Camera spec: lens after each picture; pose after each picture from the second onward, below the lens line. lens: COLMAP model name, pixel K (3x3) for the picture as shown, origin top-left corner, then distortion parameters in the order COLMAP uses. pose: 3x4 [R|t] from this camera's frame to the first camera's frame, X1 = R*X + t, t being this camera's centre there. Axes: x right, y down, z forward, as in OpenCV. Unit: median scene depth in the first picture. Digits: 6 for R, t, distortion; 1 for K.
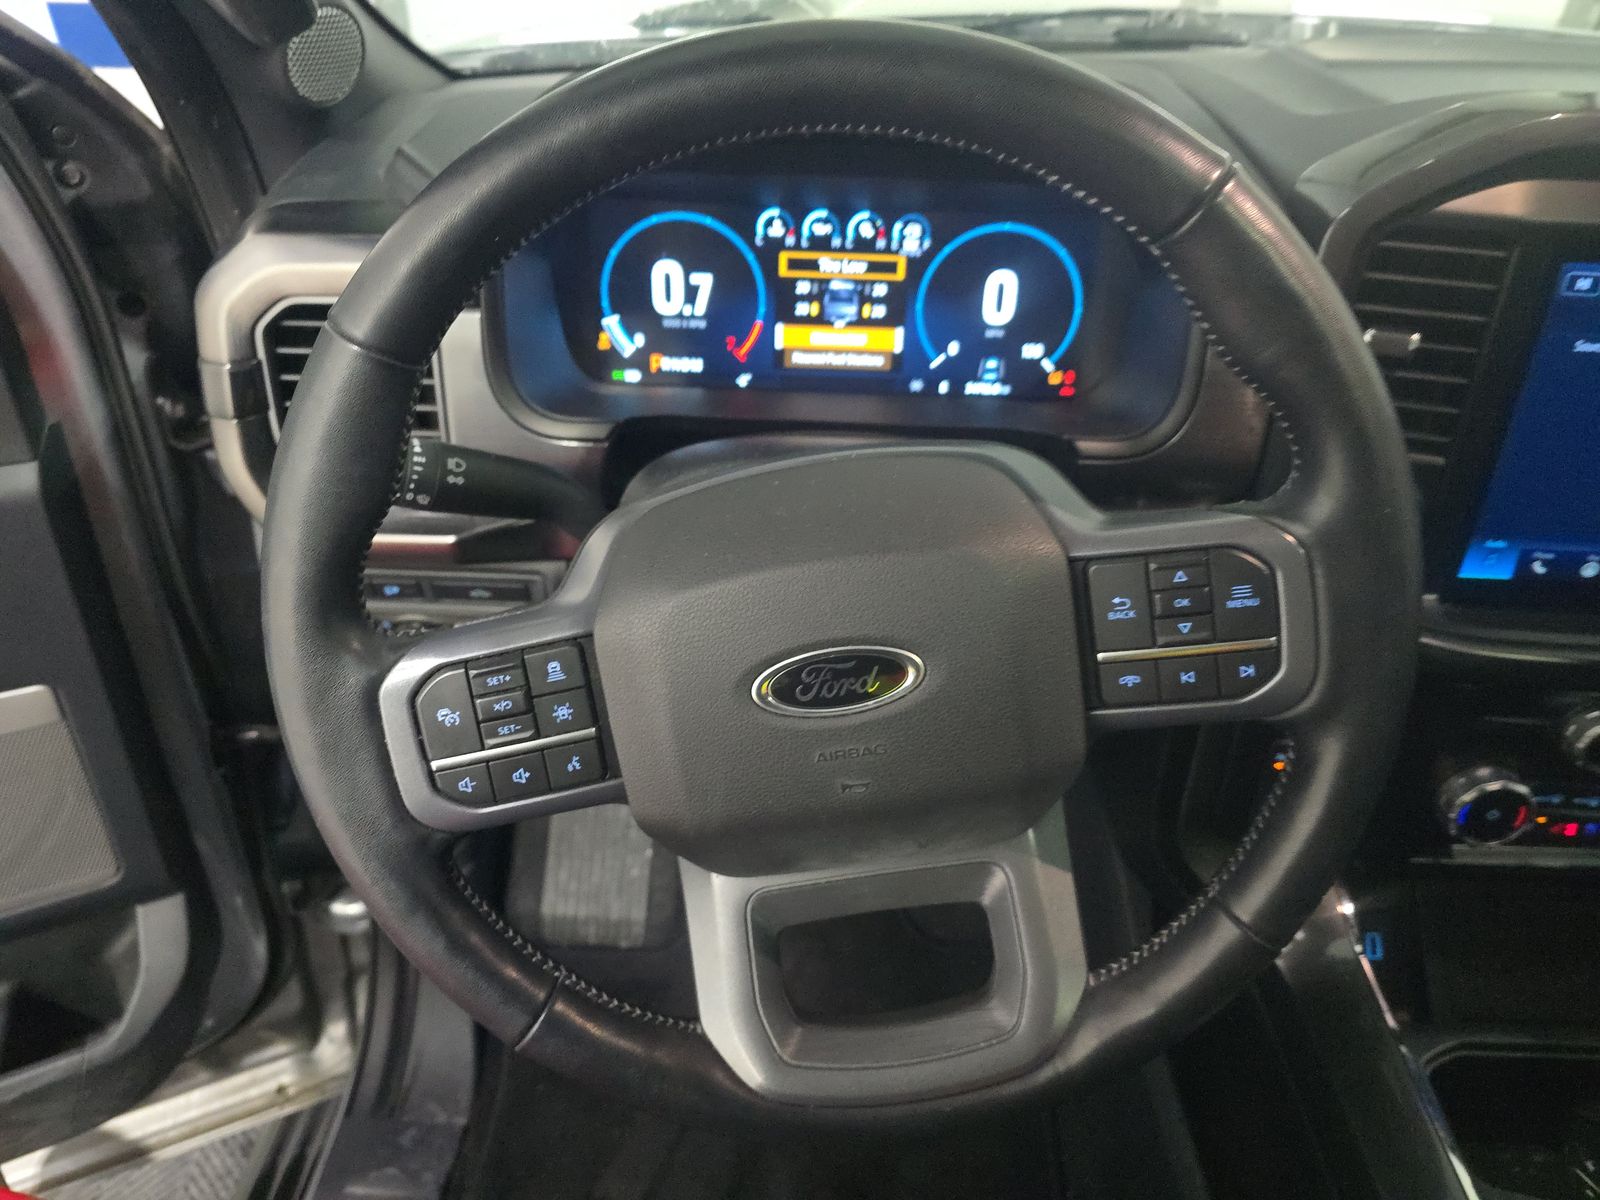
lens RADIAL K [[1102.4, 0, 800.0], [0, 1102.4, 600.0], [0, 0, 1]] dist [0.005351, -0.003418]
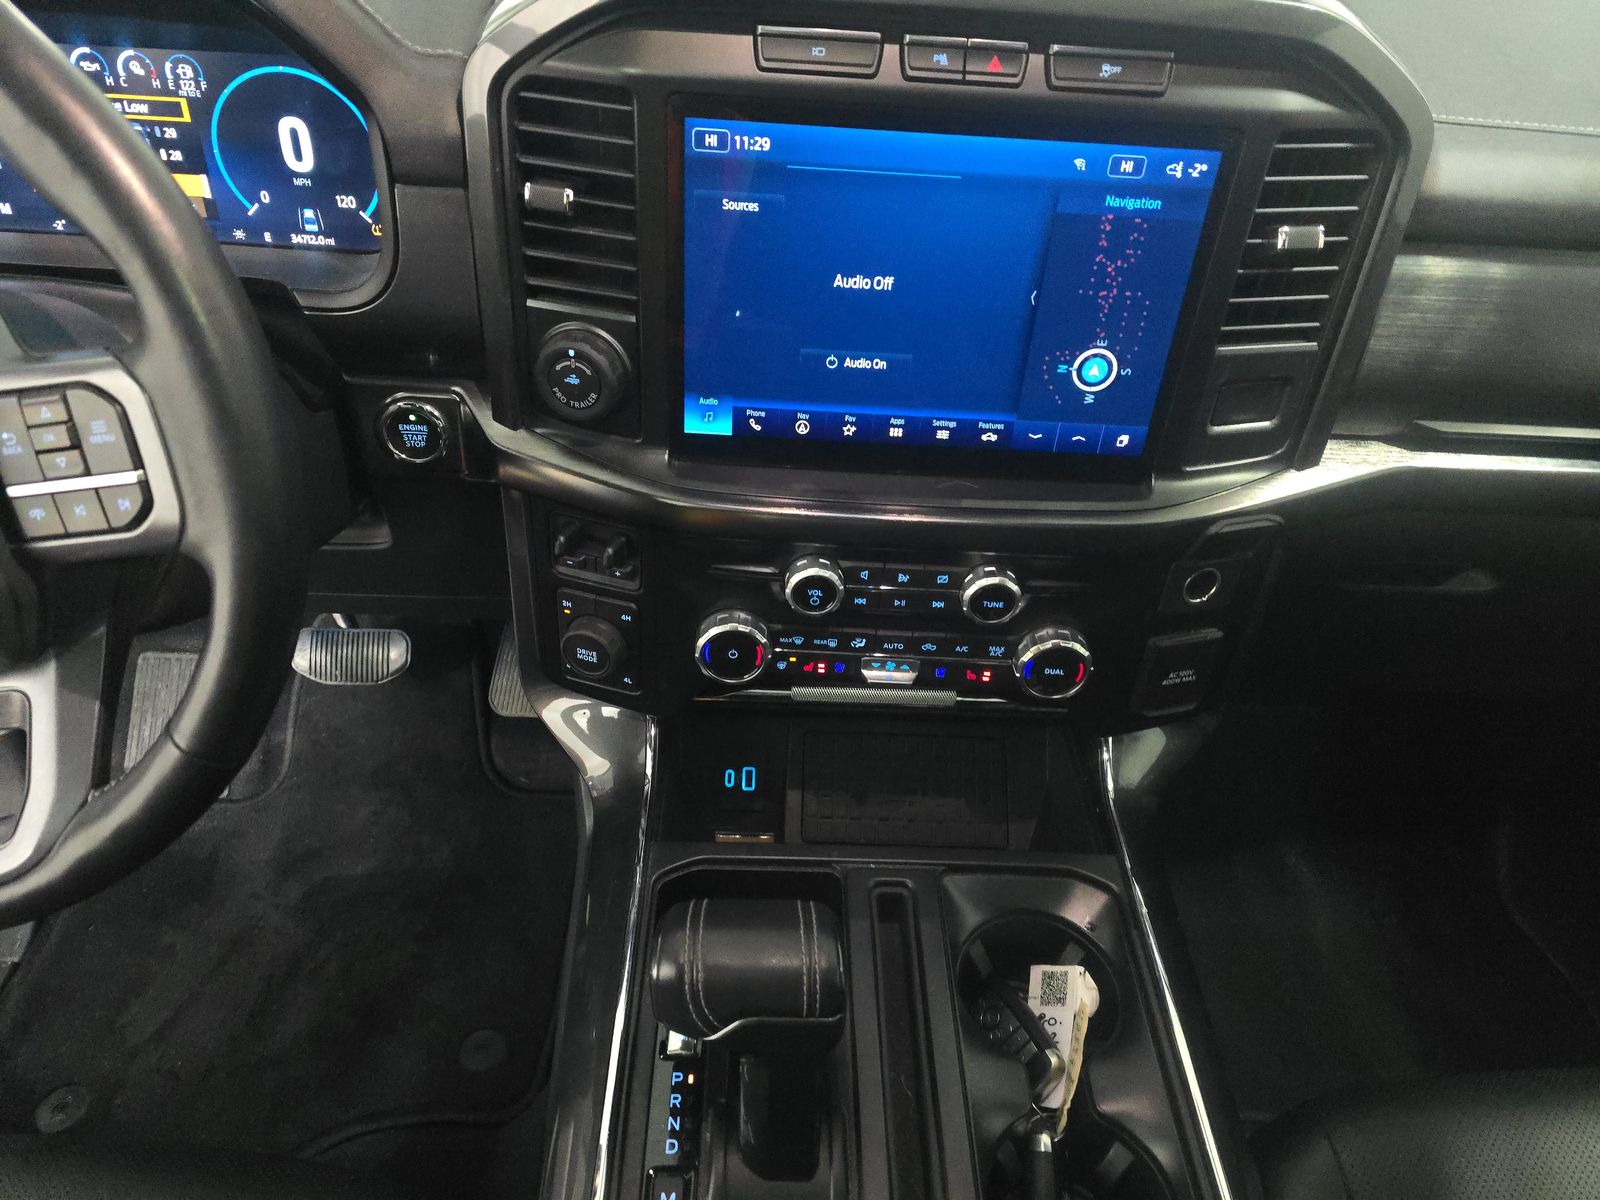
lens RADIAL K [[1063.4, 0, 800.0], [0, 1063.4, 600.0], [0, 0, 1]] dist [0.008592, -0.032659]
pose [[0.996827, 0.004036, 0.079499, 0.557710], [-0.012944, 0.993639, 0.111866, 0.019568], [-0.078542, -0.112541, 0.990538, -0.023435]]
